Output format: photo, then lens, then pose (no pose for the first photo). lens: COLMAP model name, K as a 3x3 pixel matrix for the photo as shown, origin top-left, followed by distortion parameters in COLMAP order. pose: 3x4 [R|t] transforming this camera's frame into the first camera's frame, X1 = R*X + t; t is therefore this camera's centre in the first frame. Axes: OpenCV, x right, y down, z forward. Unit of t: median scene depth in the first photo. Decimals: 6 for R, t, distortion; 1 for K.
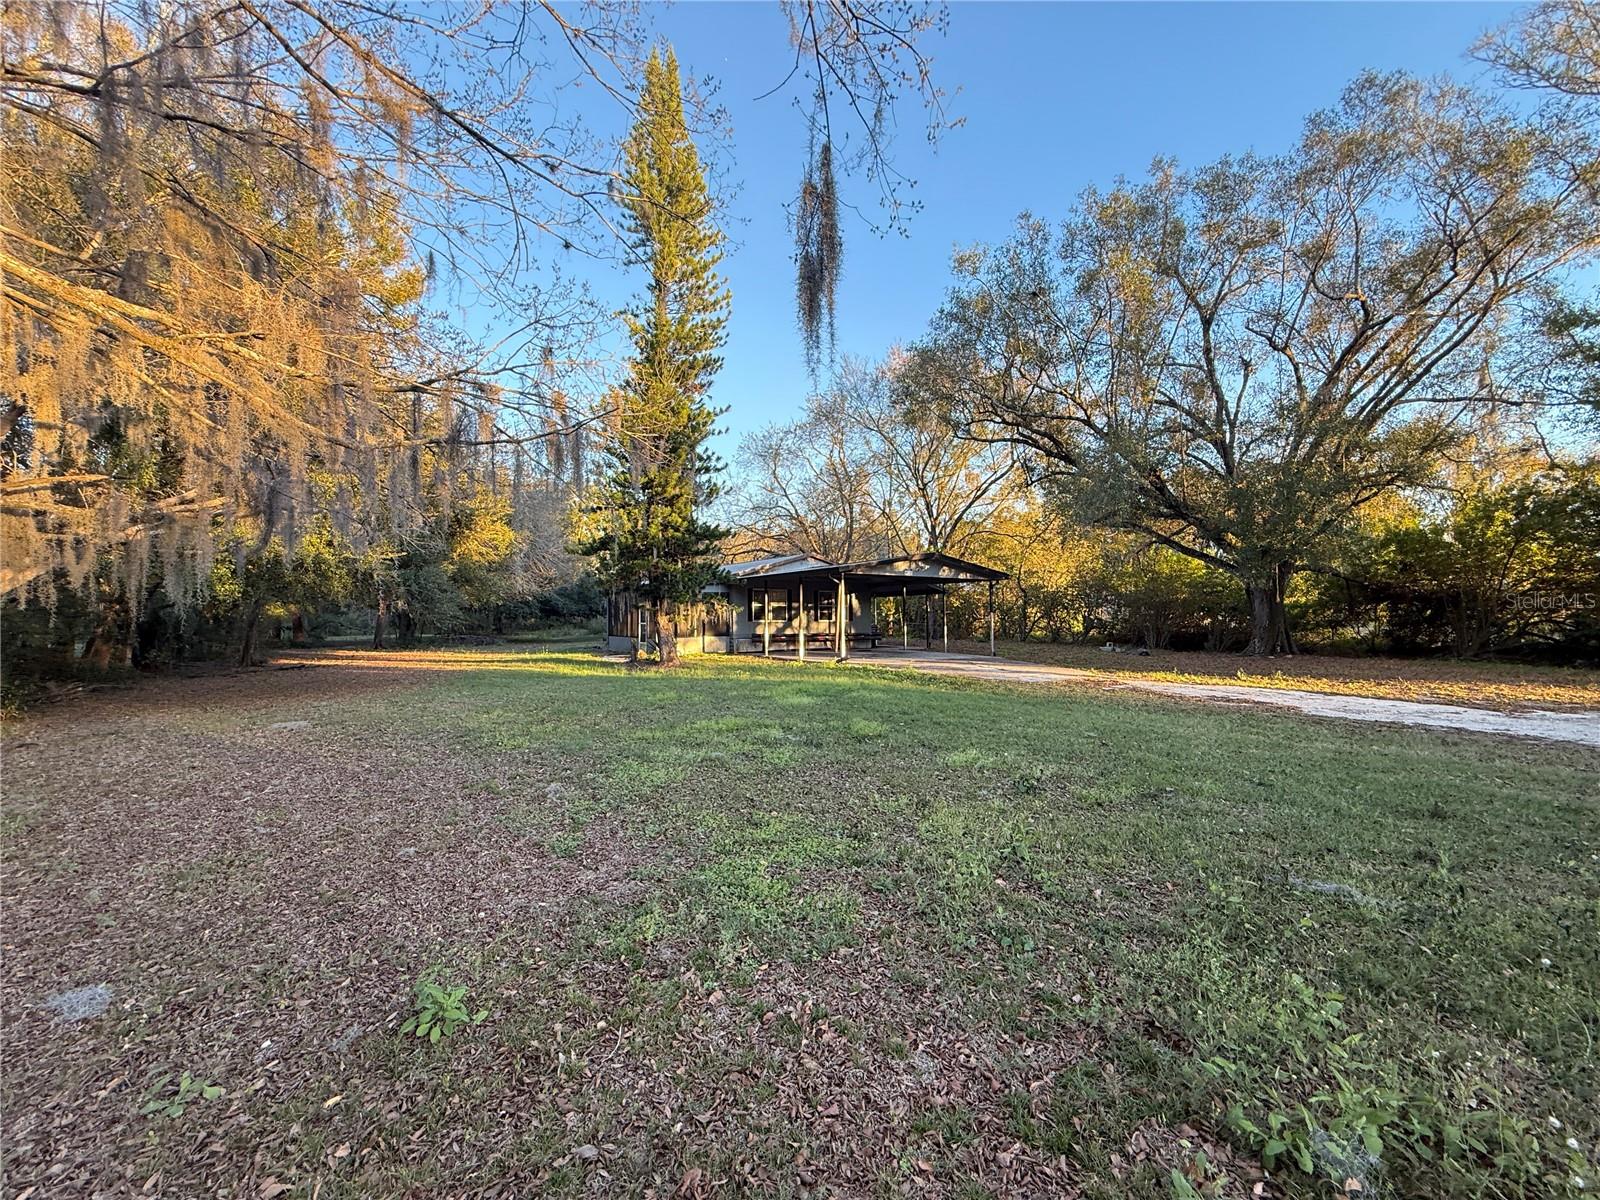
lens RADIAL K [[638.5, 0, 800.1], [0, 638.5, 601.0], [0, 0, 1]] dist [0.002061, -0.000155]
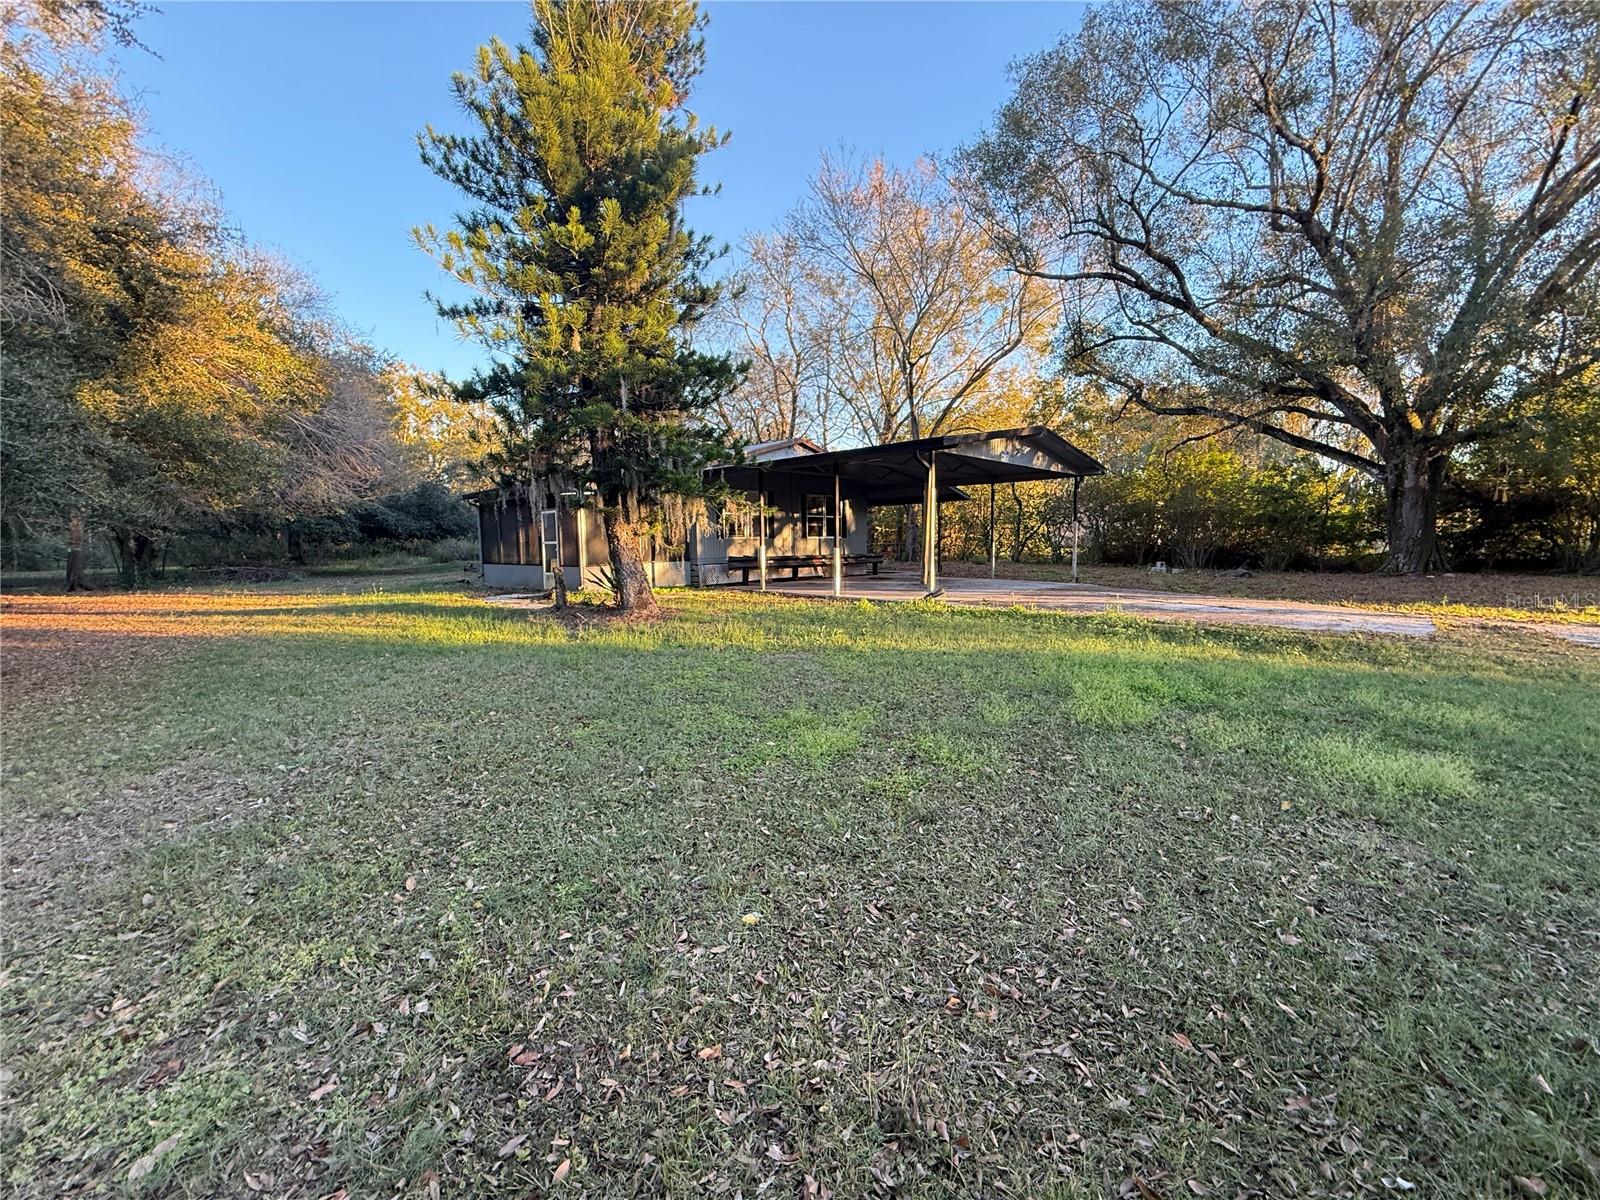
lens RADIAL K [[638.5, 0, 800.0], [0, 638.5, 600.5], [0, 0, 1]] dist [0.002061, -0.000155]
pose [[0.976185, -0.028788, 0.215020, -0.158181], [0.003471, 0.993102, 0.117205, 0.020582], [-0.216911, -0.113668, 0.969551, 0.368821]]
